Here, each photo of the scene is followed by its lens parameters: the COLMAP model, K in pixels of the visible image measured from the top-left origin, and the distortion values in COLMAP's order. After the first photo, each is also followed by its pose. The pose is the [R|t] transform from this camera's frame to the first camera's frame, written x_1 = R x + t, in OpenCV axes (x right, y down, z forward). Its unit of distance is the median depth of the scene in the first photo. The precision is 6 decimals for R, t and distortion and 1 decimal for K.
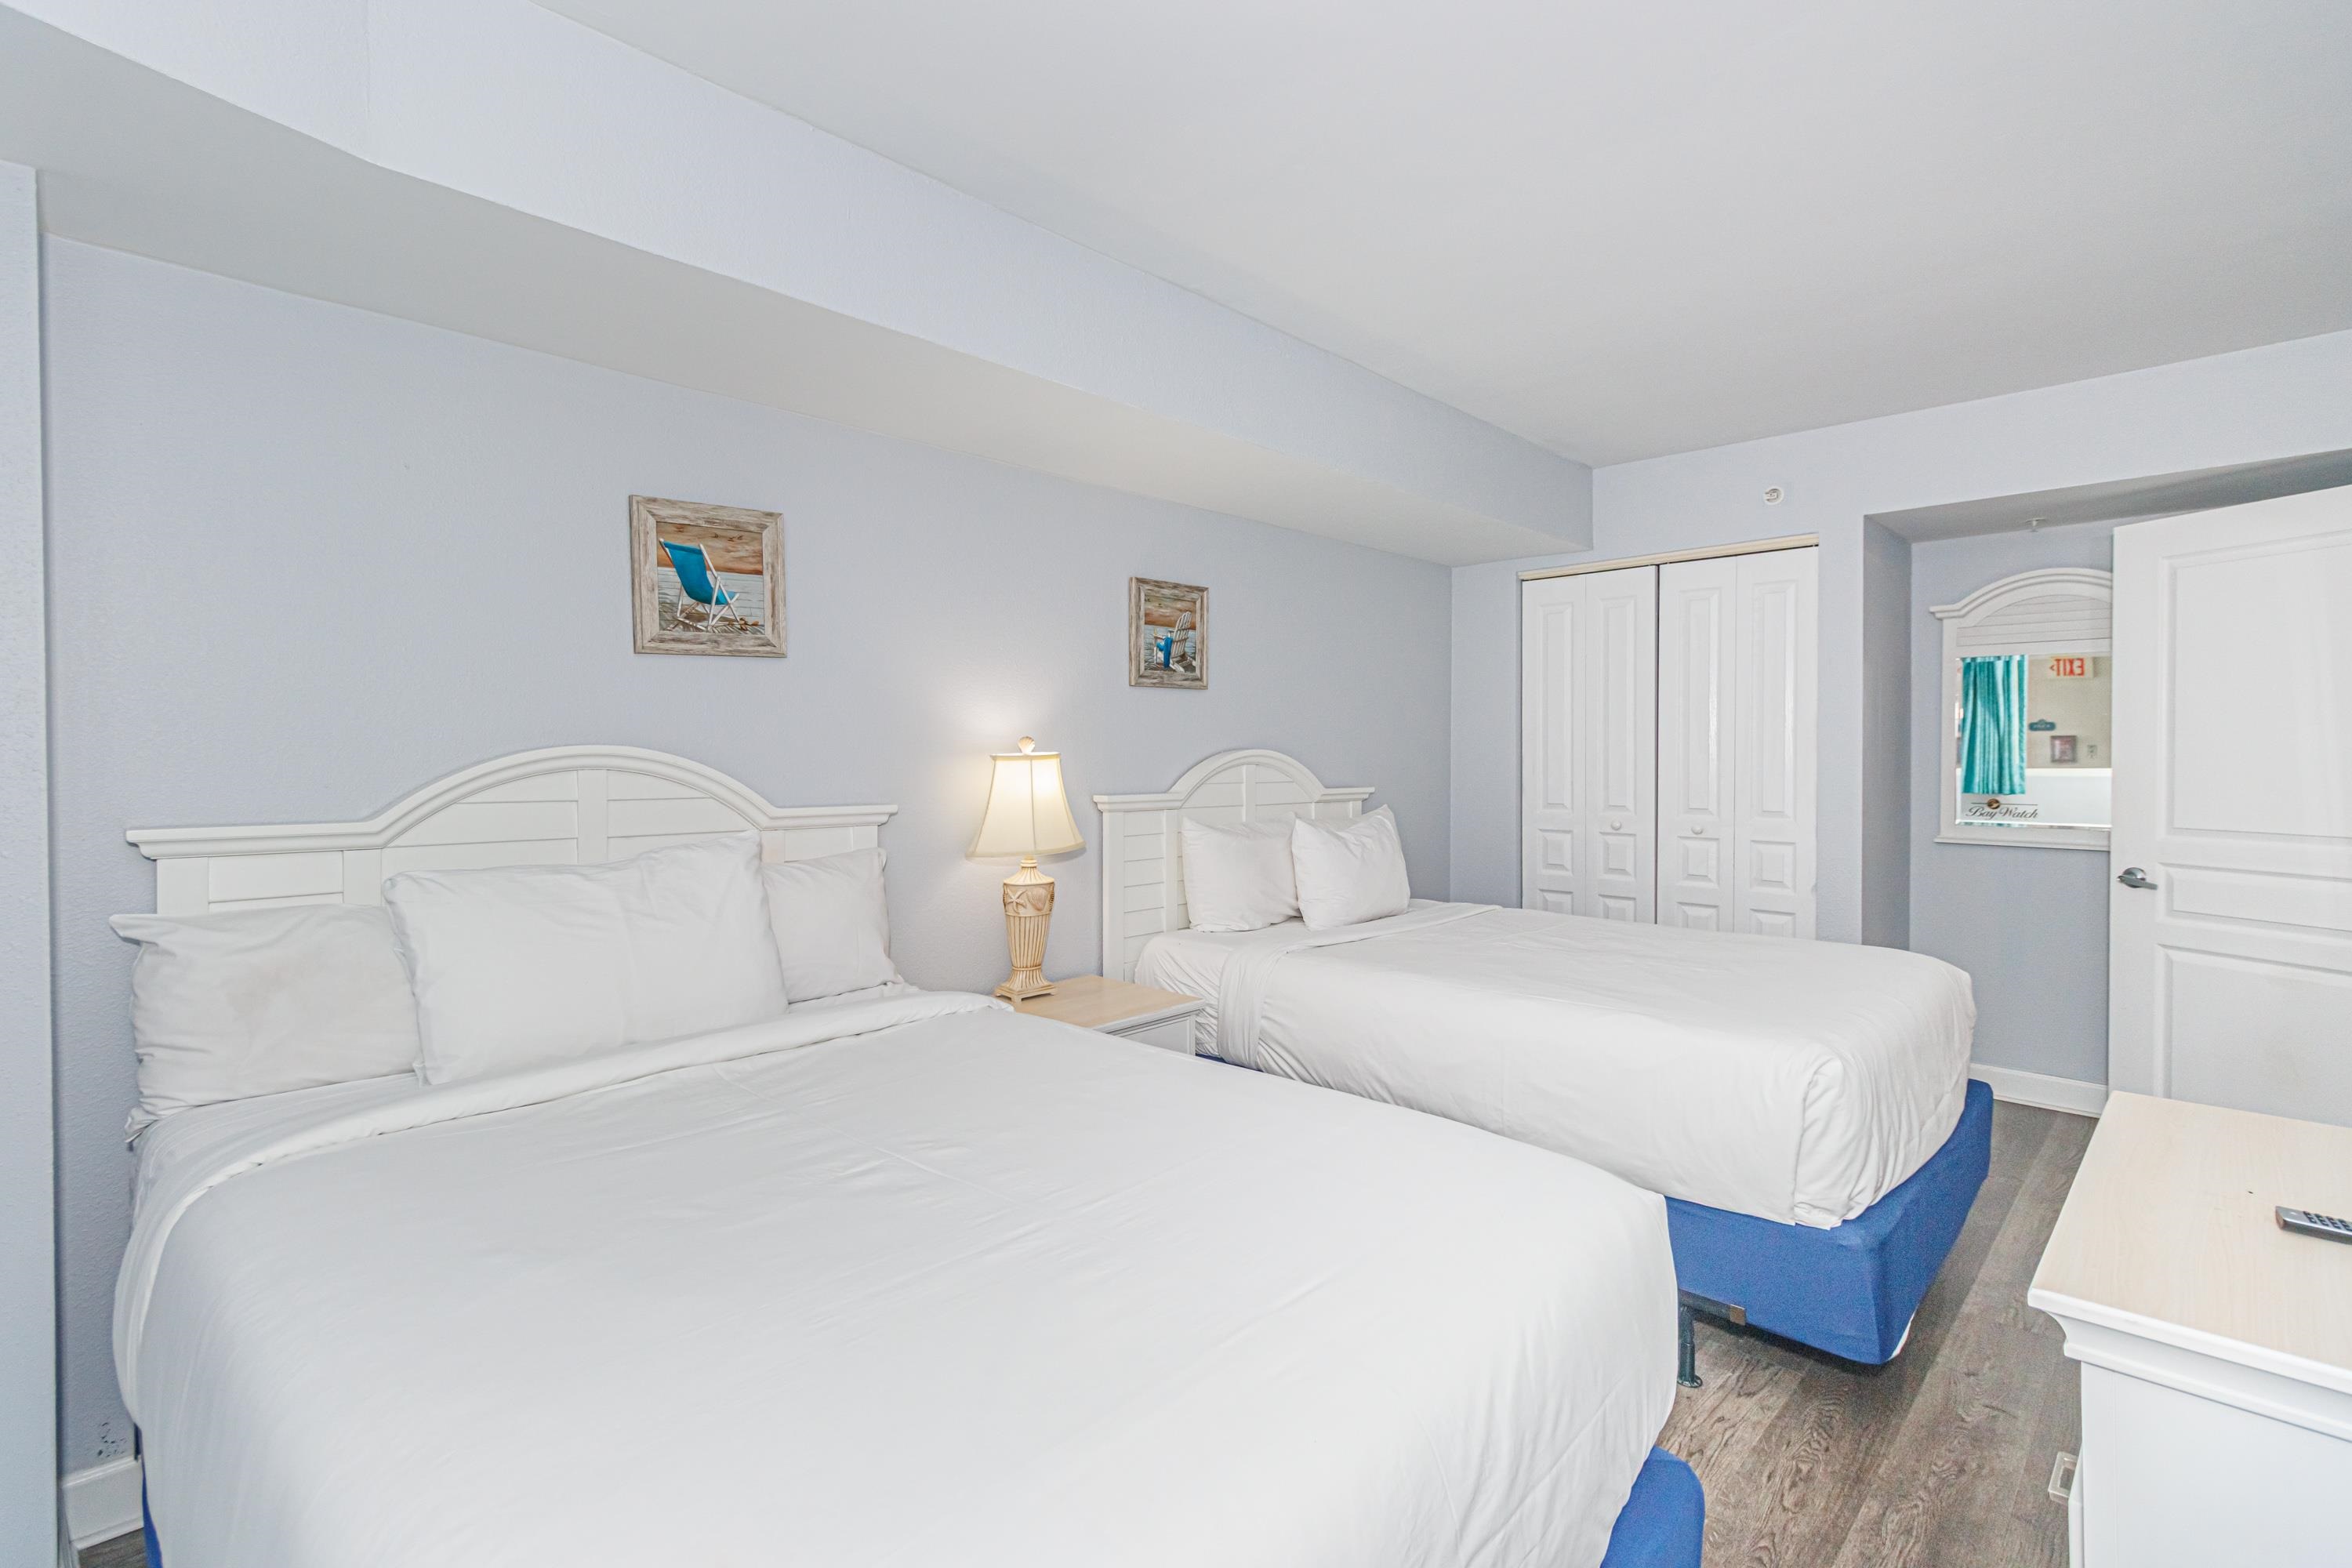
lens RADIAL K [[1085.7, 0, 1161.6], [0, 1085.7, 773.1], [0, 0, 1]] dist [0.000633, 0.000992]
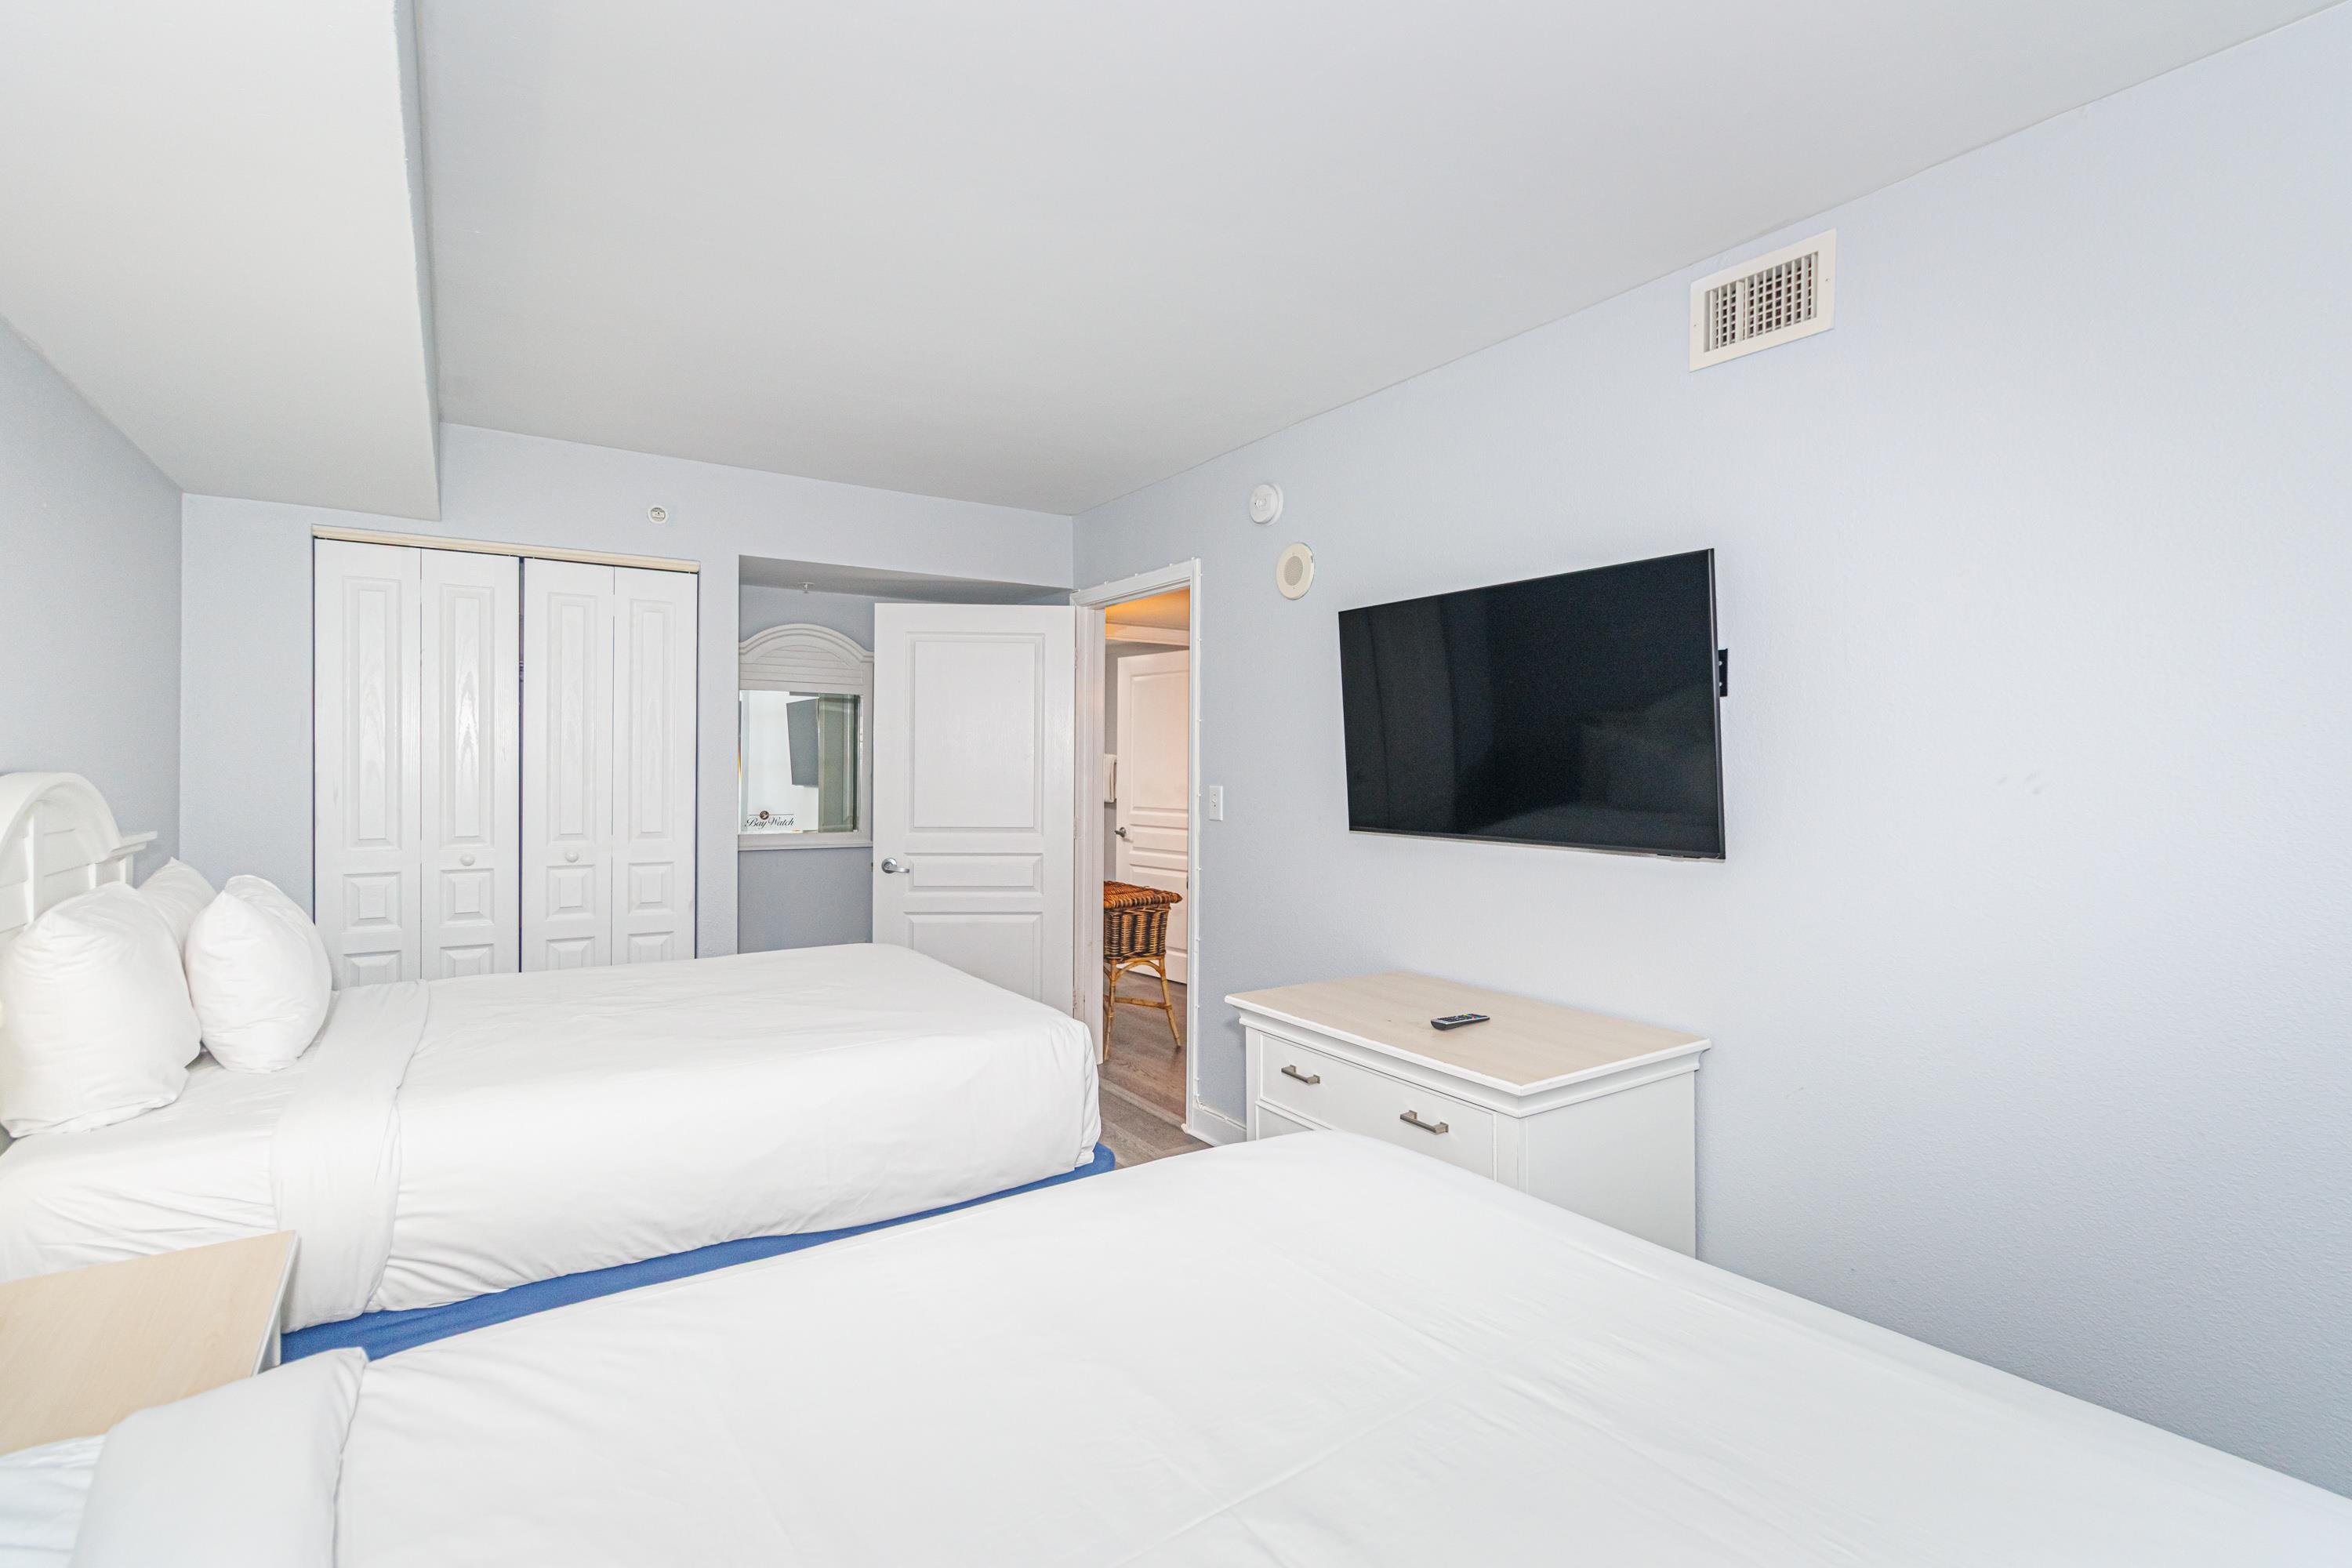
lens RADIAL K [[1085.7, 0, 1161.6], [0, 1085.7, 773.1], [0, 0, 1]] dist [0.000633, 0.000992]
pose [[0.209117, -0.000953, 0.977890, -0.303519], [0.014976, 0.999885, -0.002228, -0.009153], [-0.977776, 0.015110, 0.209107, 0.337446]]
